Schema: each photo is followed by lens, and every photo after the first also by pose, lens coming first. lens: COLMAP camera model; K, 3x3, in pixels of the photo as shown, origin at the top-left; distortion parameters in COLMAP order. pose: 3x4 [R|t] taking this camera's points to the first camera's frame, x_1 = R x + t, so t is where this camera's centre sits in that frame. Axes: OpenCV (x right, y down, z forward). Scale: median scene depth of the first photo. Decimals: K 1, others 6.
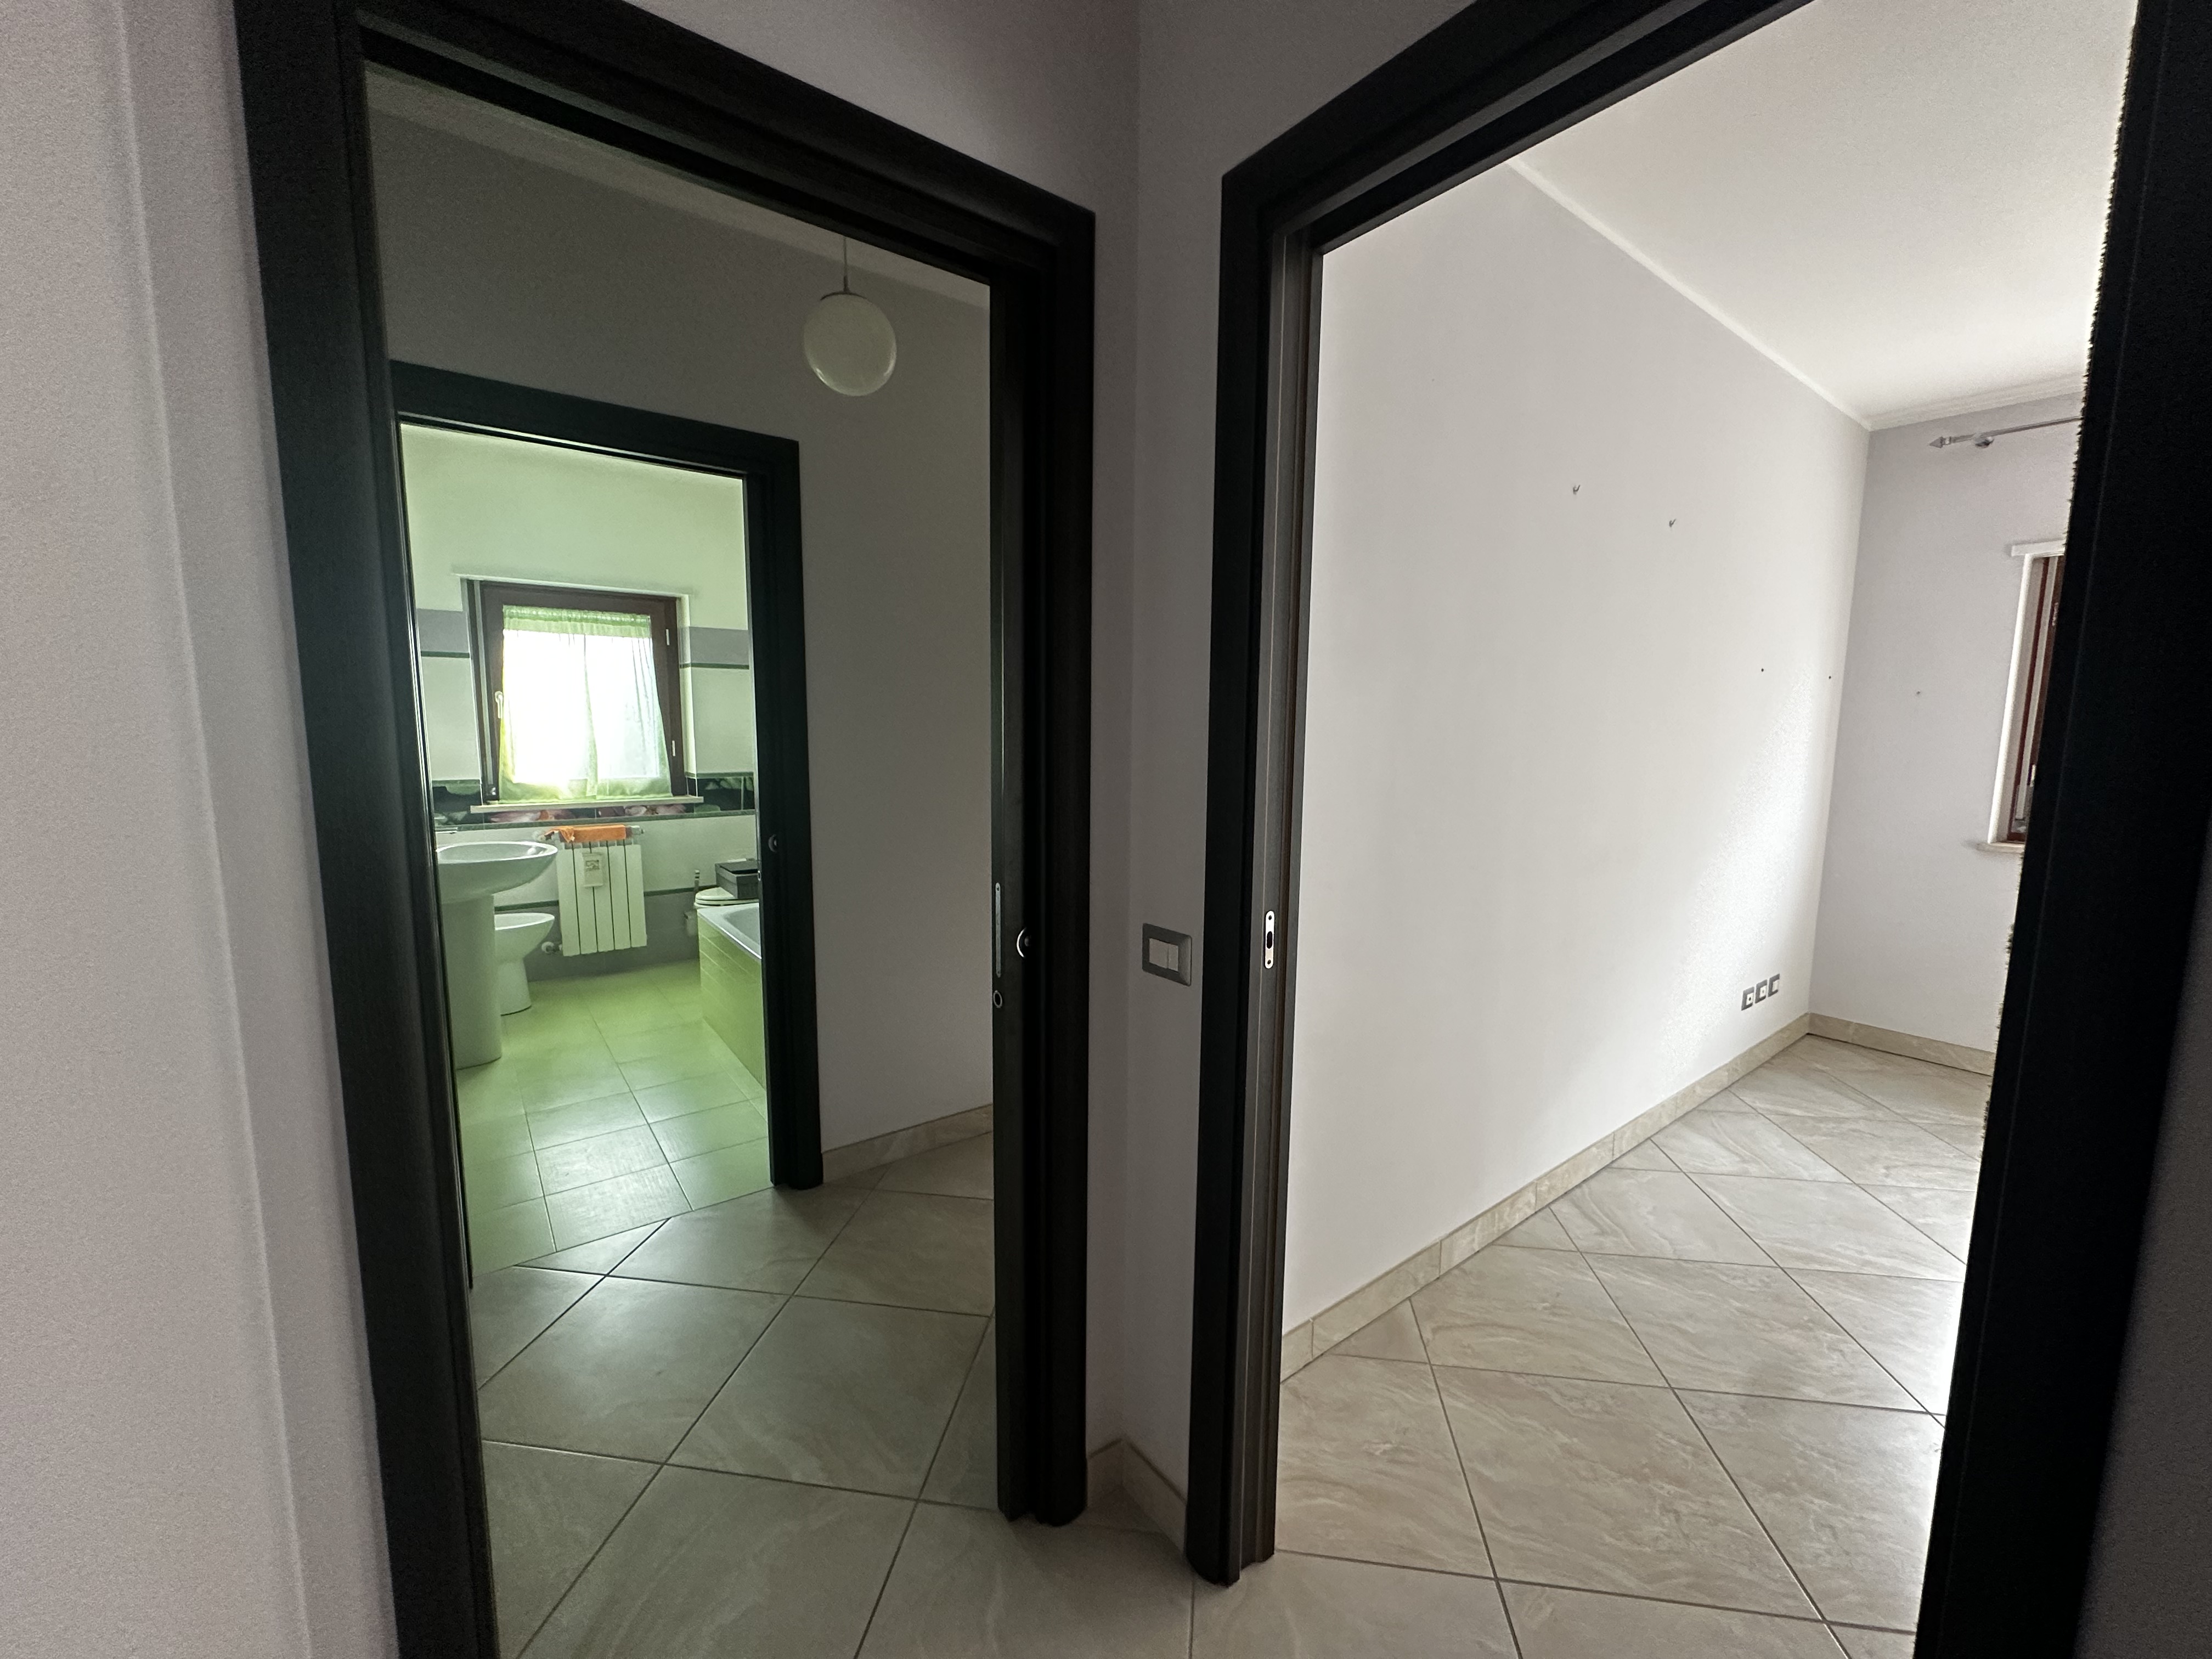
lens RADIAL K [[868.7, 0, 1106.0], [0, 868.7, 829.5], [0, 0, 1]] dist [0.000013, 0.000247]
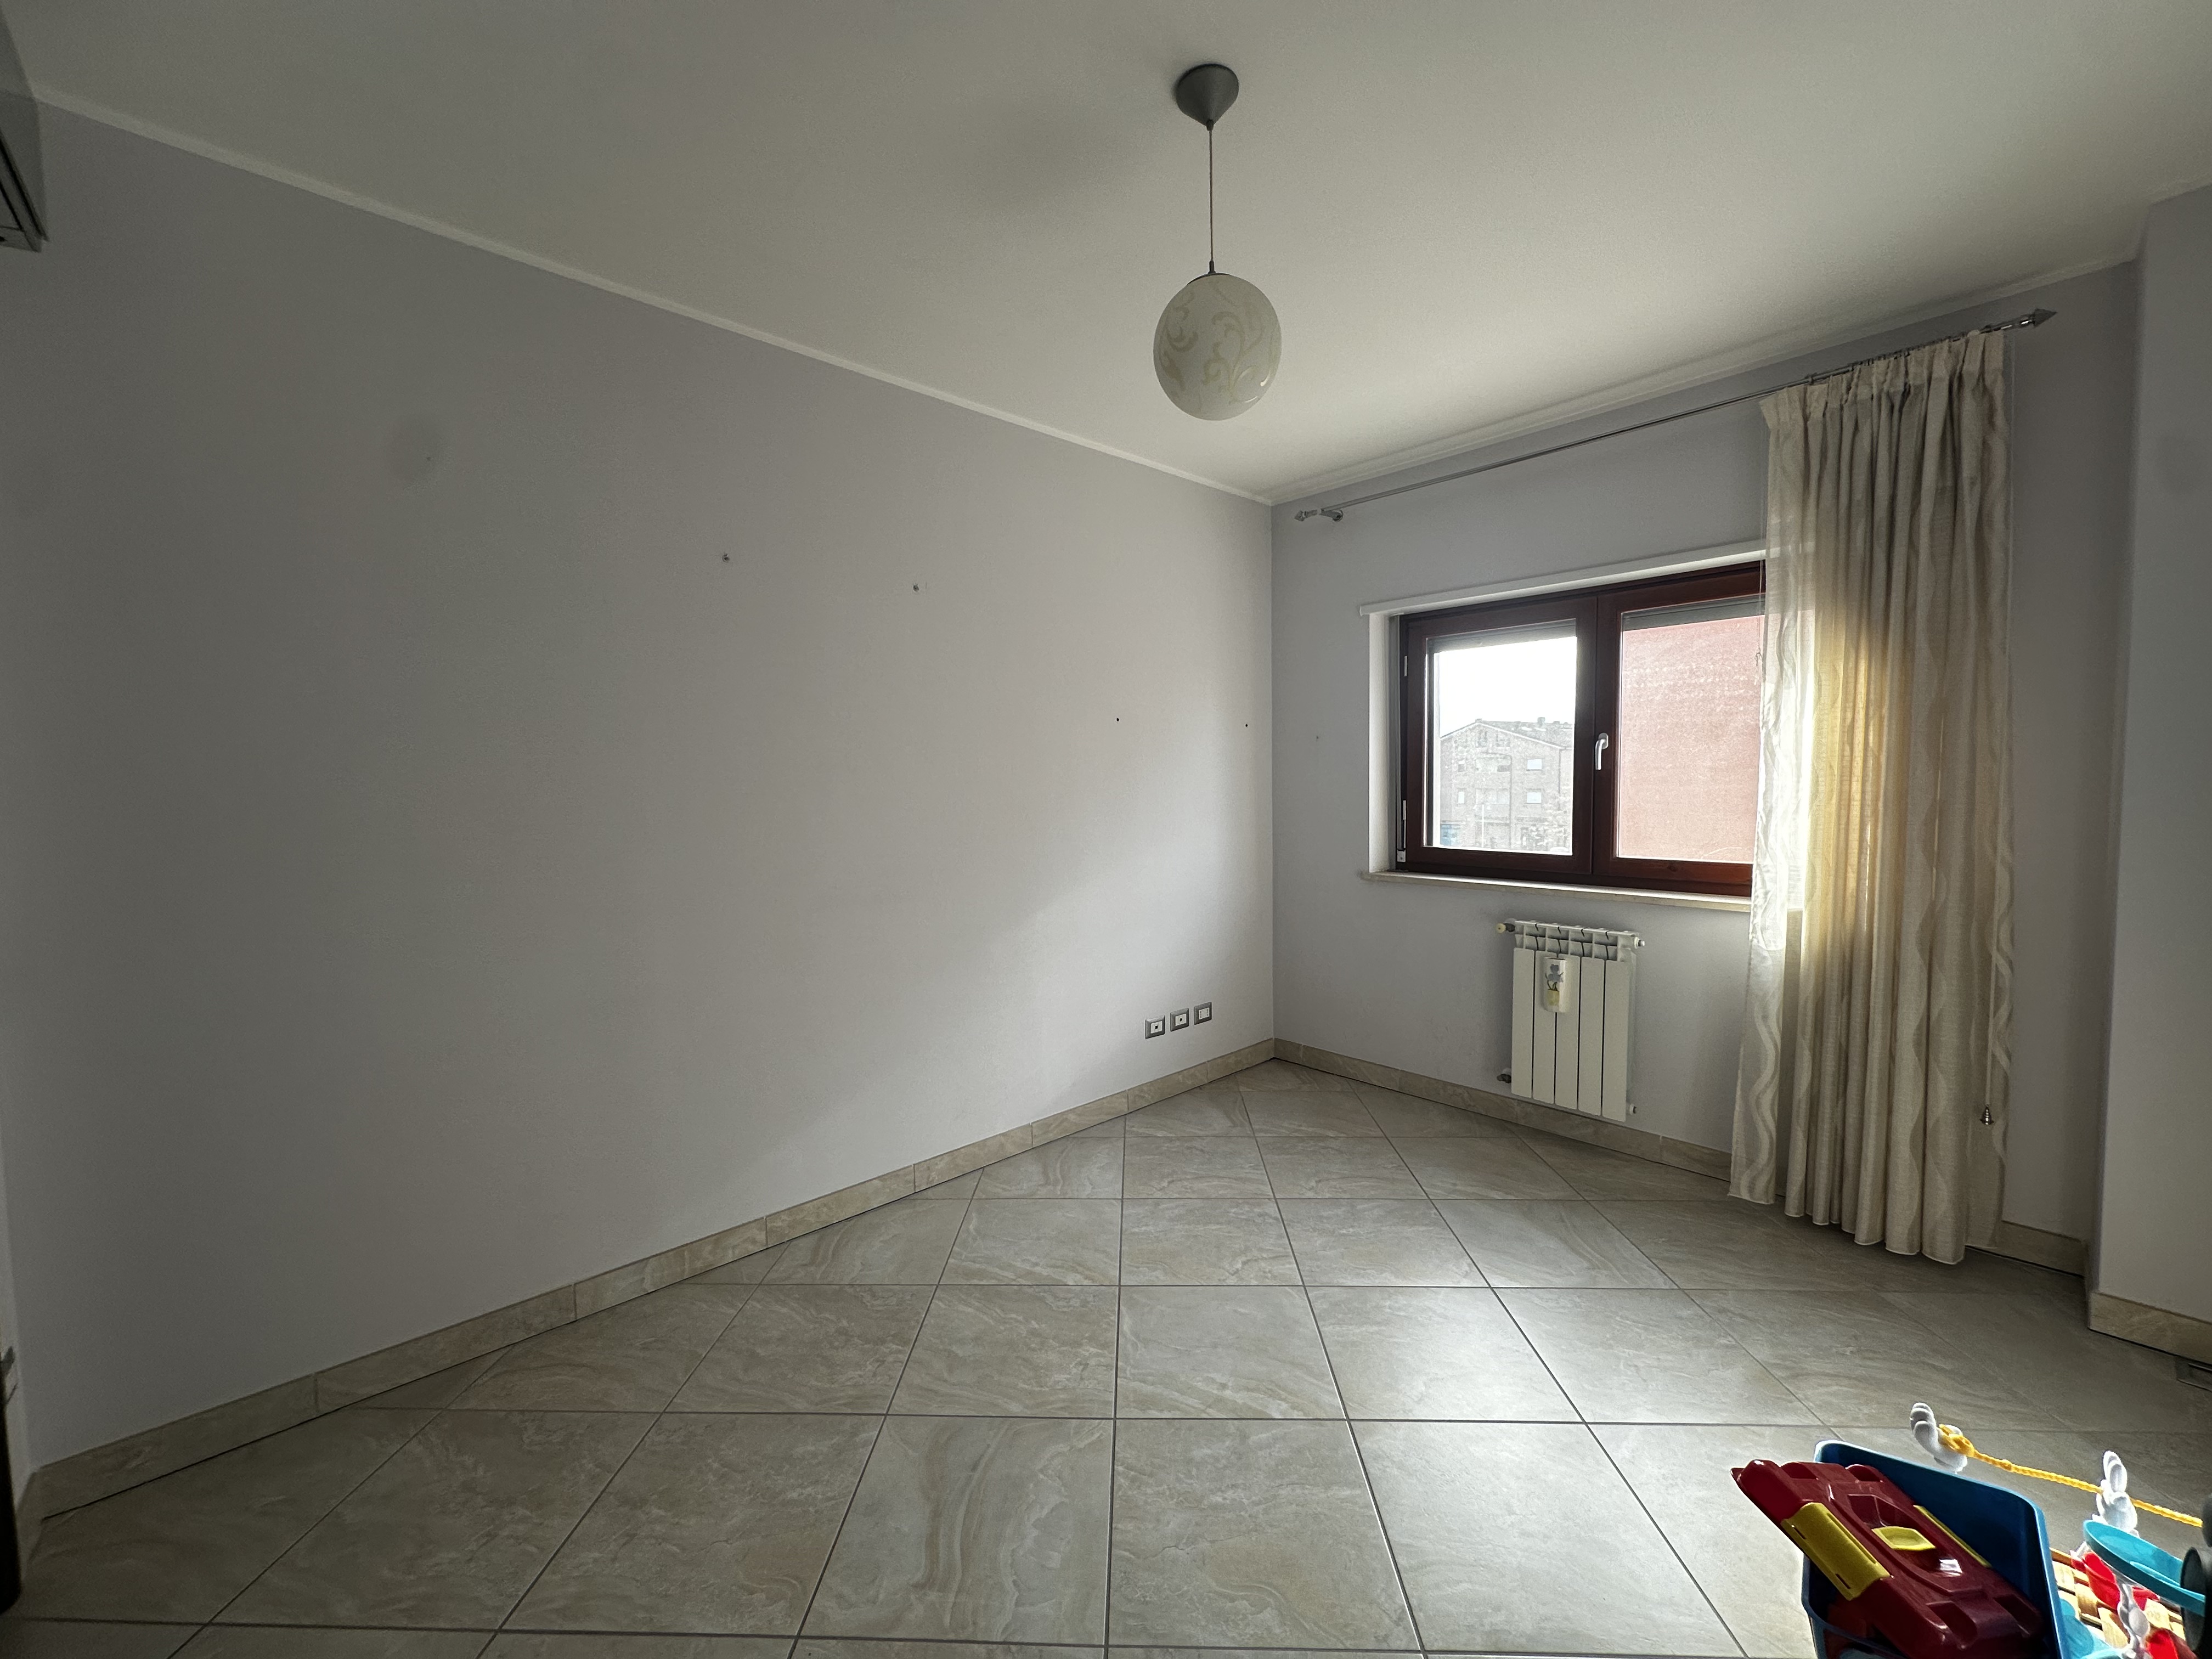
lens RADIAL K [[879.4, 0, 1104.9], [0, 879.4, 825.9], [0, 0, 1]] dist [-0.001876, 0.000839]
pose [[0.994178, -0.027472, 0.104189, 0.406371], [0.034753, 0.997030, -0.068726, 0.015948], [-0.101992, 0.071947, 0.992180, -0.049184]]
